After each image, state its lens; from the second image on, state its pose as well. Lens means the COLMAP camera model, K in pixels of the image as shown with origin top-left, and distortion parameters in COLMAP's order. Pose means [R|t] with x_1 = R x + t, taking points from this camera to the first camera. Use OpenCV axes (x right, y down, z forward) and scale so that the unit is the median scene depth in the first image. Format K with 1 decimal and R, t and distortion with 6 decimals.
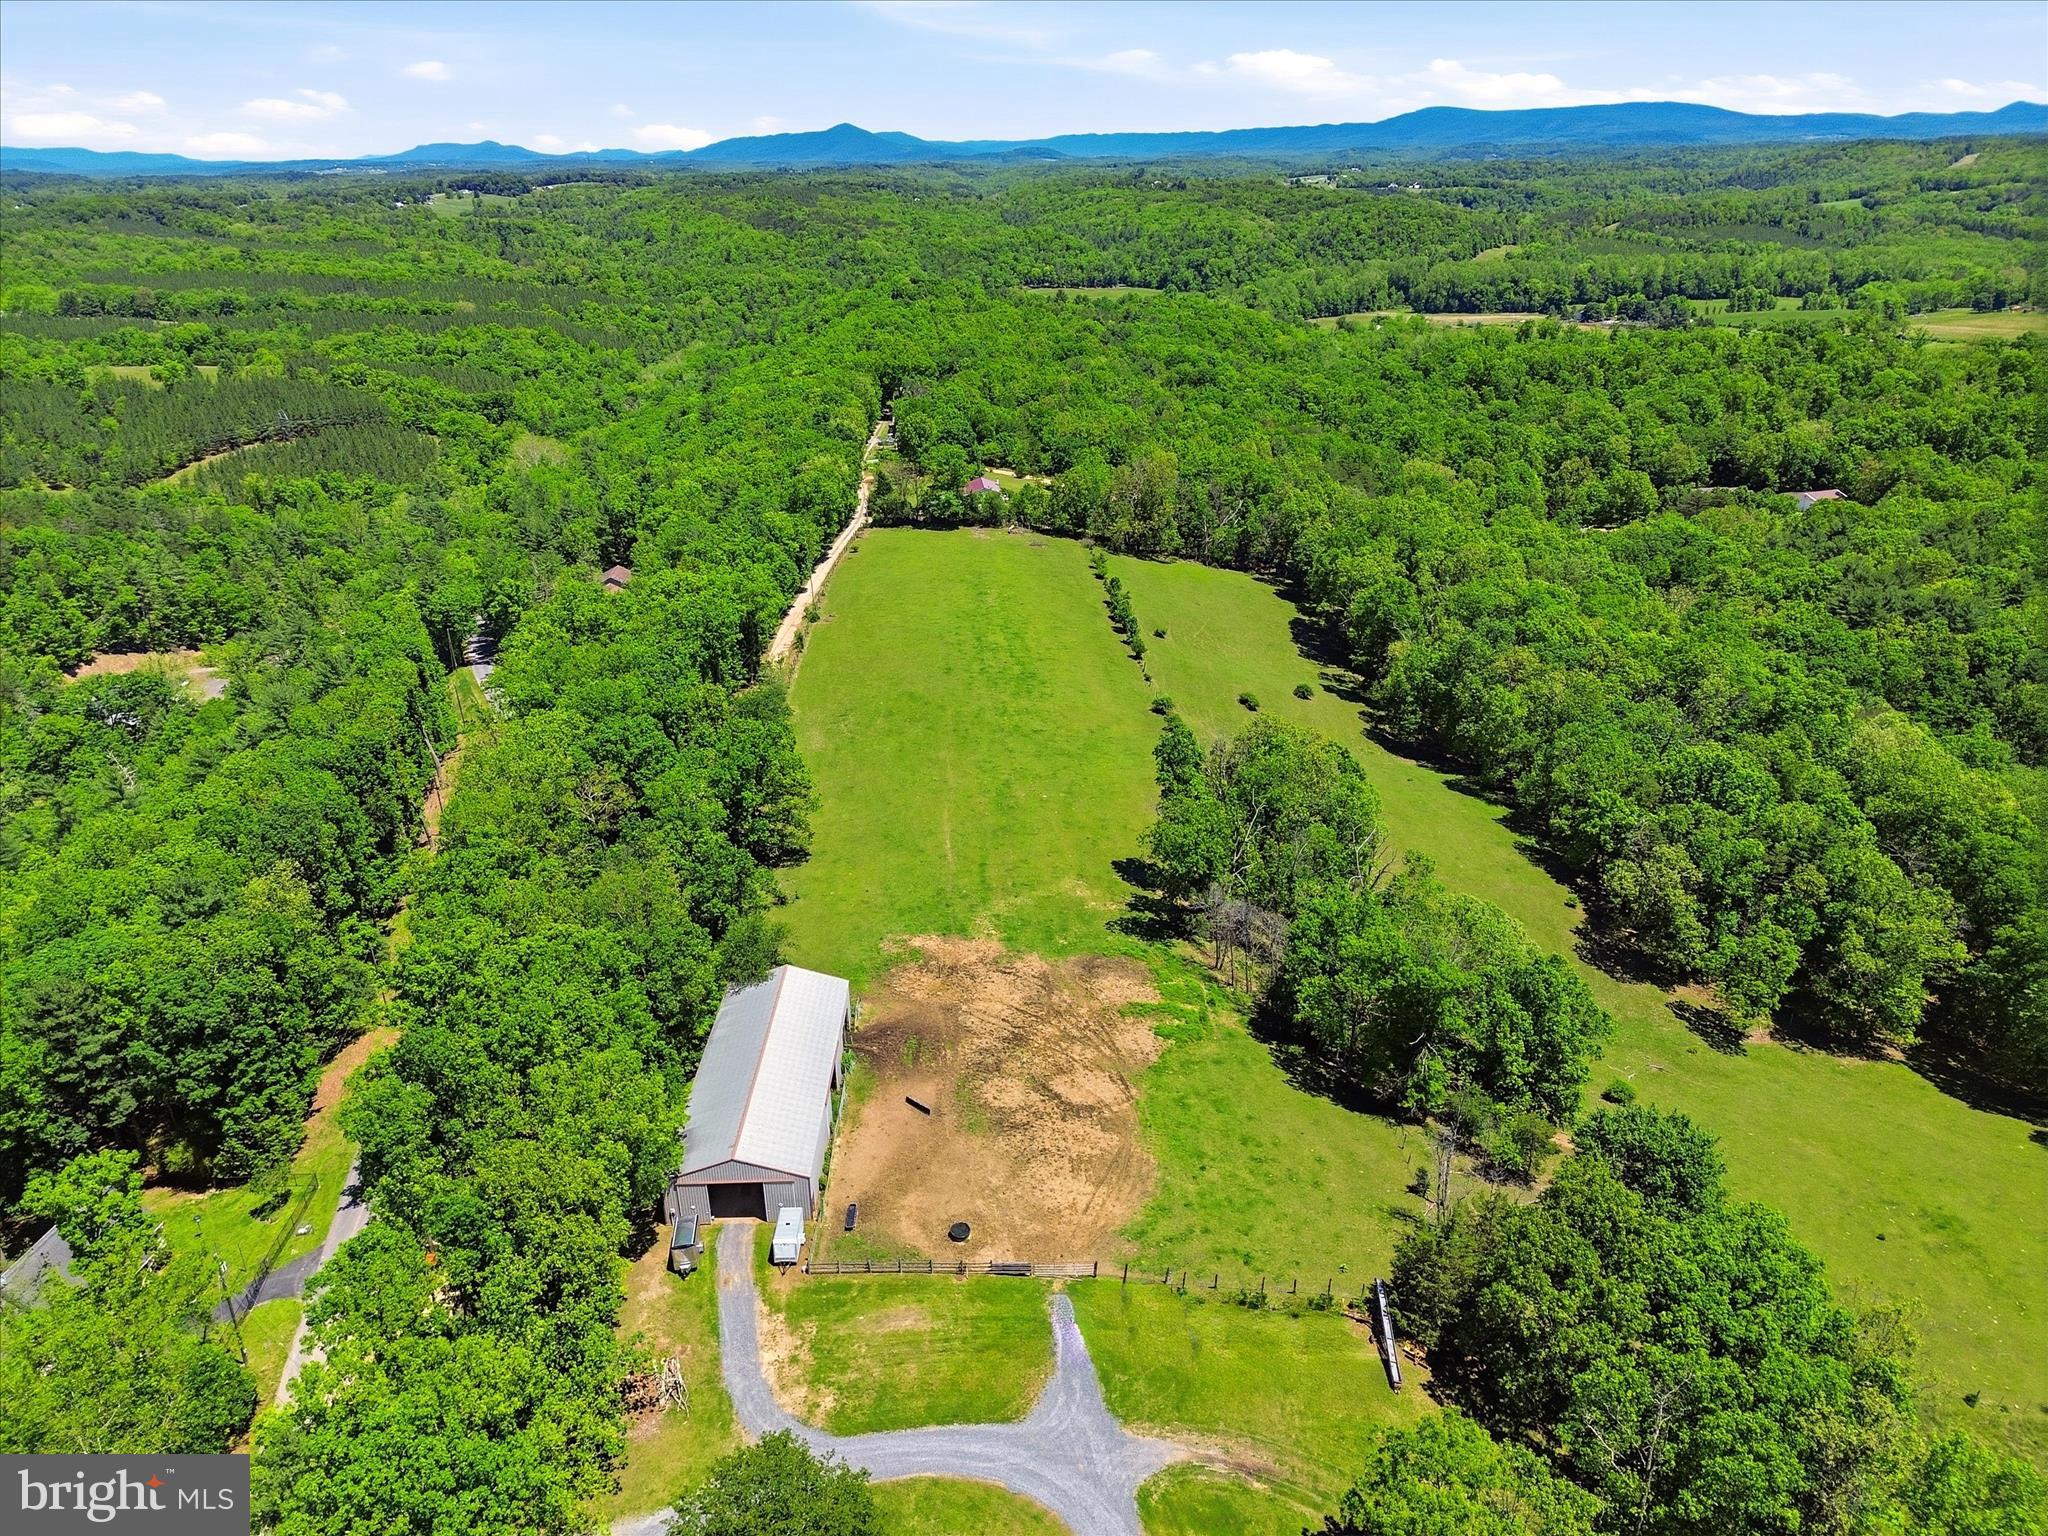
lens RADIAL K [[1439.2, 0, 1016.7], [0, 1439.2, 758.9], [0, 0, 1]] dist [0.076547, -0.073378]
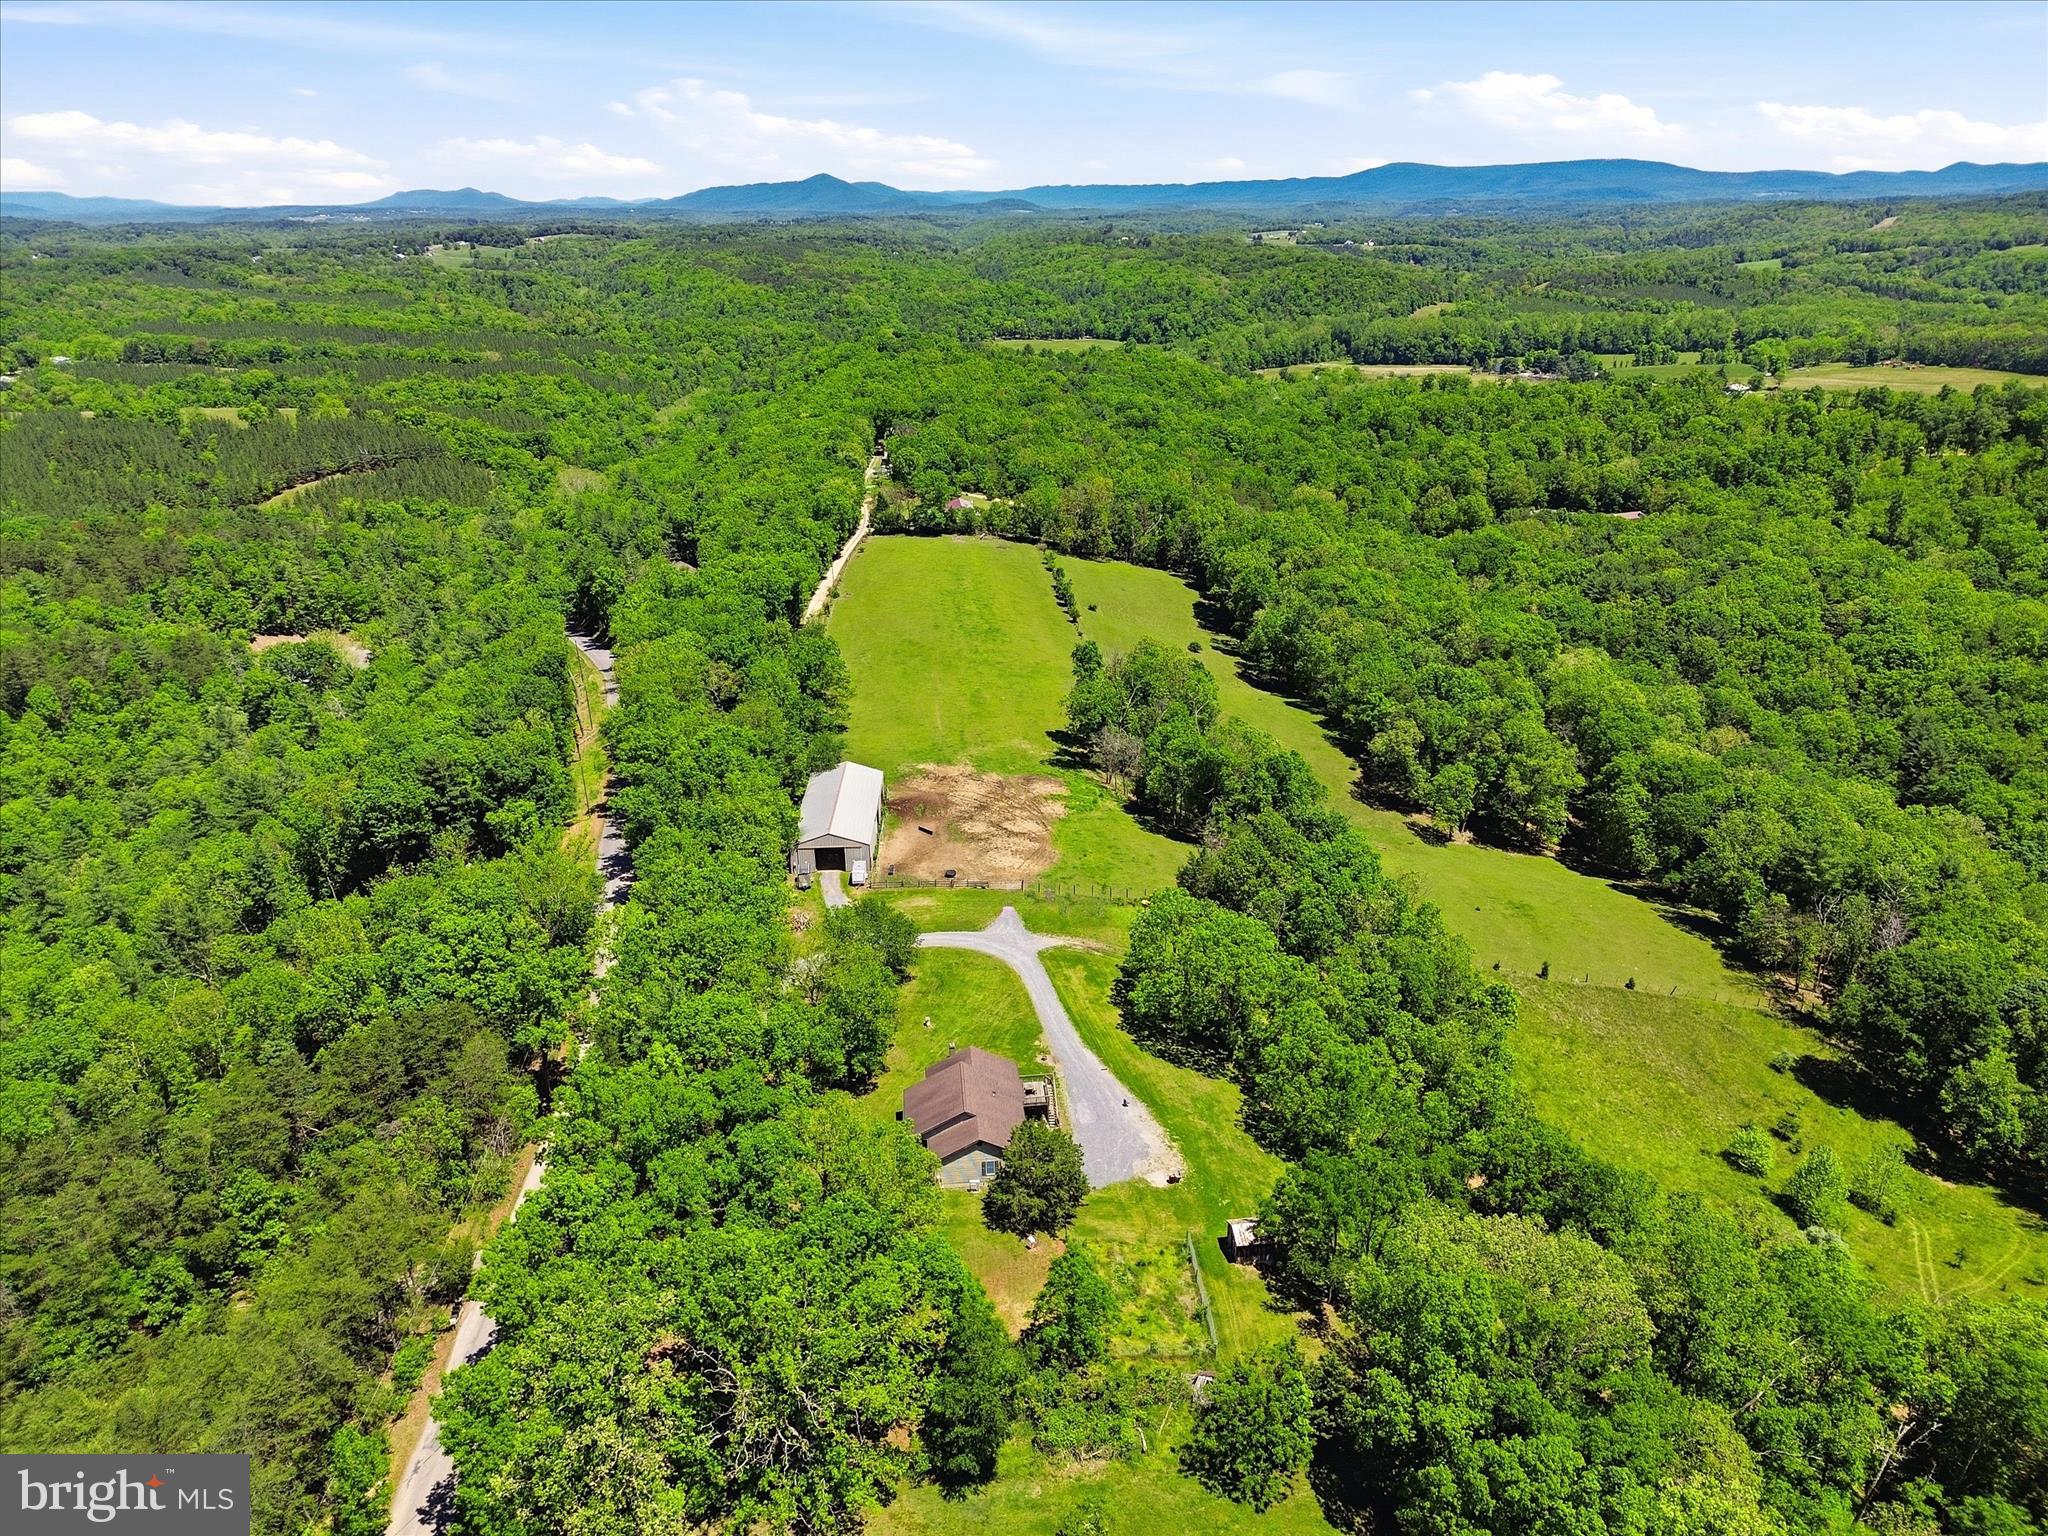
lens RADIAL K [[1439.2, 0, 1016.7], [0, 1439.2, 758.9], [0, 0, 1]] dist [0.076547, -0.073378]
pose [[0.999851, -0.000225, 0.017264, 0.004205], [0.000727, 0.999577, -0.029084, 0.071032], [-0.017251, 0.029092, 0.999428, -0.259080]]
